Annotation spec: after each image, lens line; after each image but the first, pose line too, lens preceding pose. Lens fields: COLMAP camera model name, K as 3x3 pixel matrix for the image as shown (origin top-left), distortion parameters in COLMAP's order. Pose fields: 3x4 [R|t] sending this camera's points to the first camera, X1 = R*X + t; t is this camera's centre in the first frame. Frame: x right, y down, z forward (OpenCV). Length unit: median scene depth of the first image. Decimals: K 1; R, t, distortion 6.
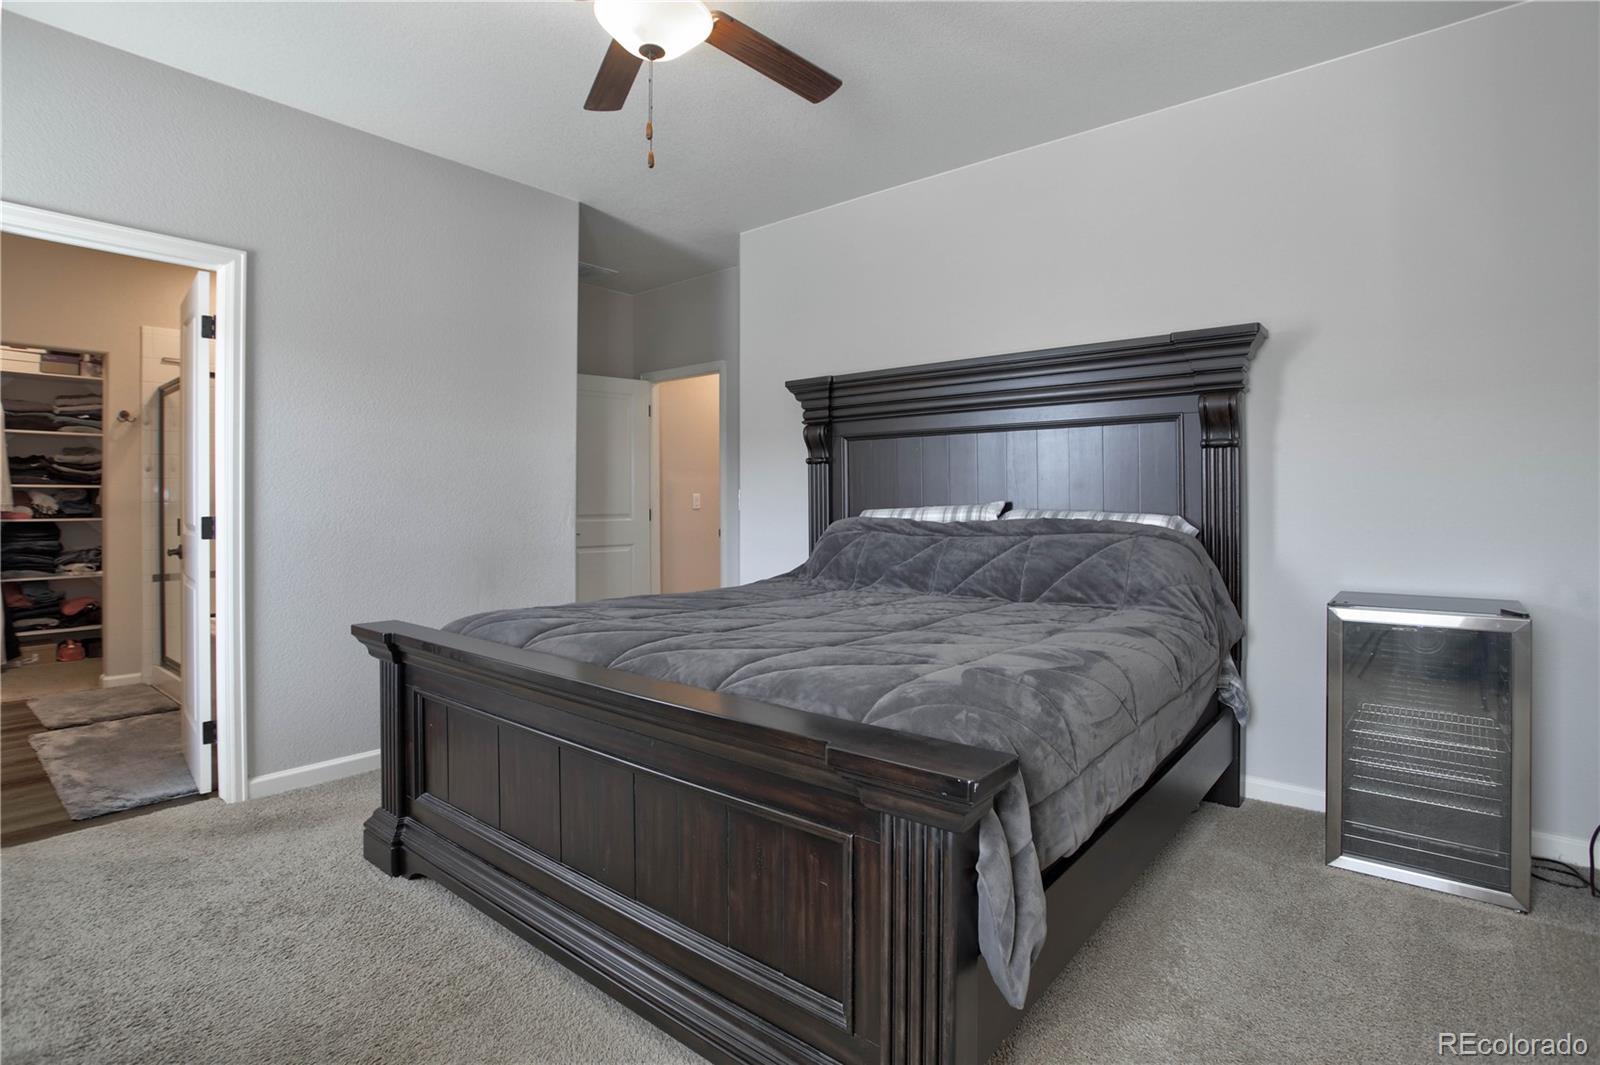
lens RADIAL K [[781.7, 0, 780.9], [0, 781.7, 512.5], [0, 0, 1]] dist [-0.015439, -0.000011]
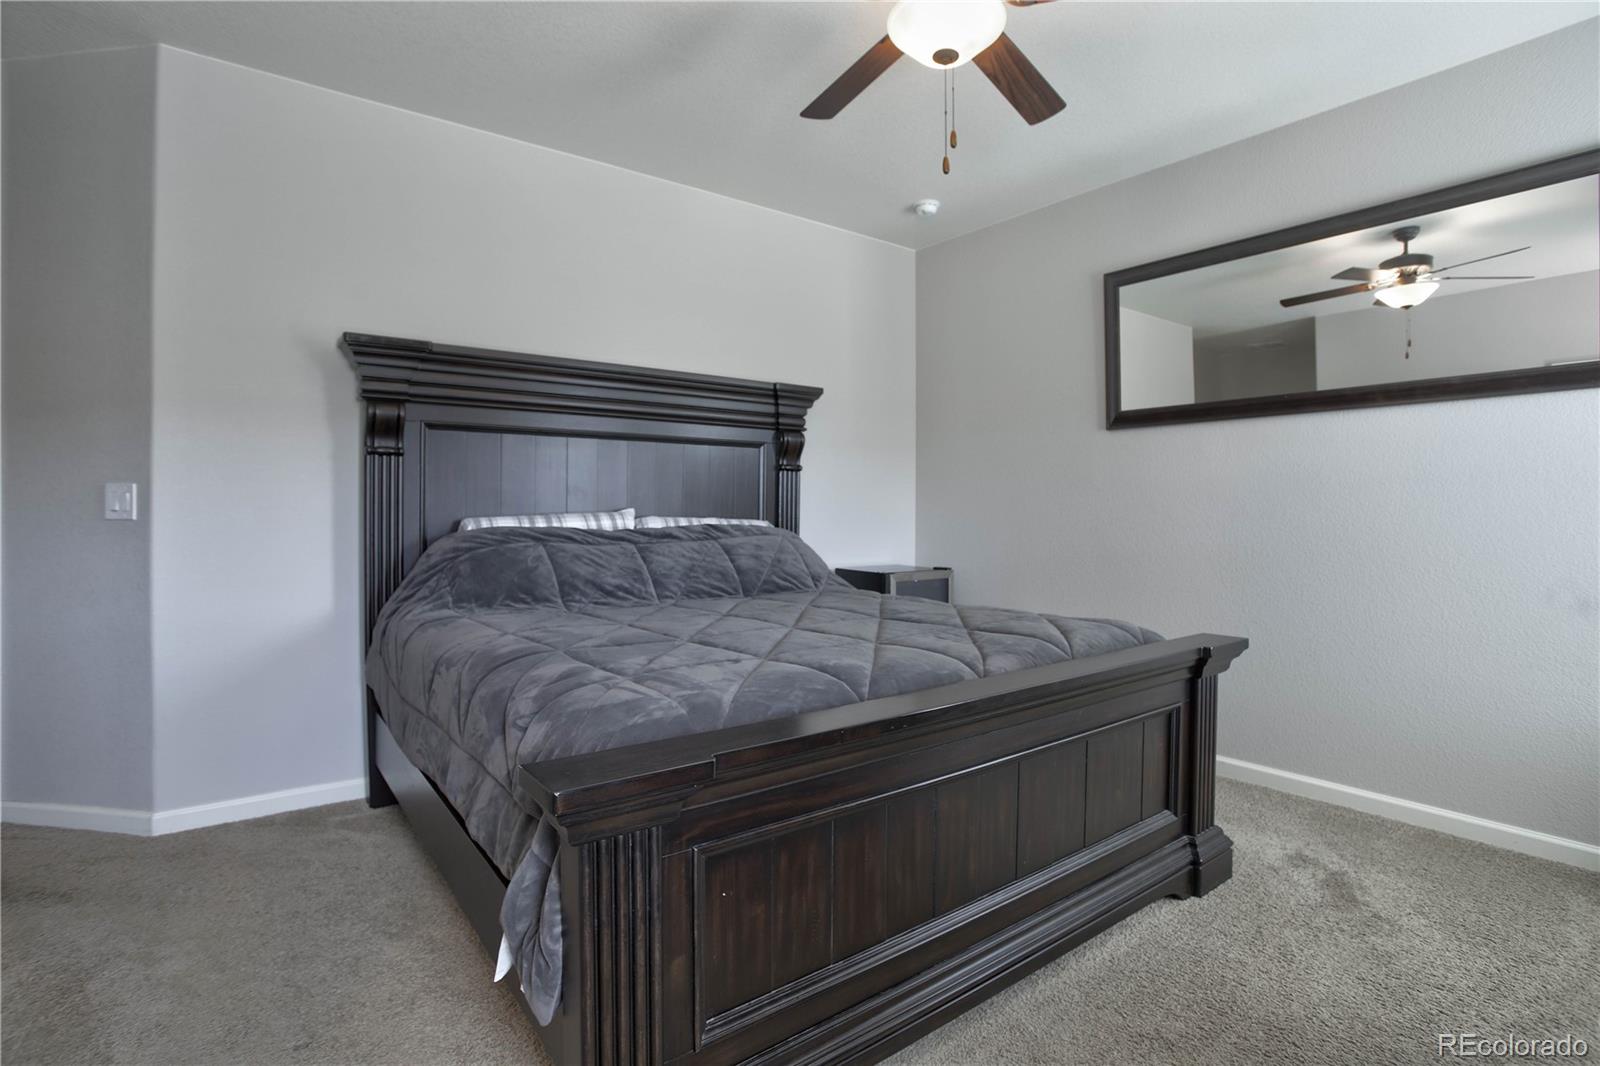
lens RADIAL K [[781.7, 0, 780.9], [0, 781.7, 513.0], [0, 0, 1]] dist [-0.015439, -0.000011]
pose [[0.253053, -0.005533, 0.967437, -0.730865], [0.013384, 0.999908, 0.002218, -0.006959], [-0.967360, 0.012387, 0.253104, 0.589529]]
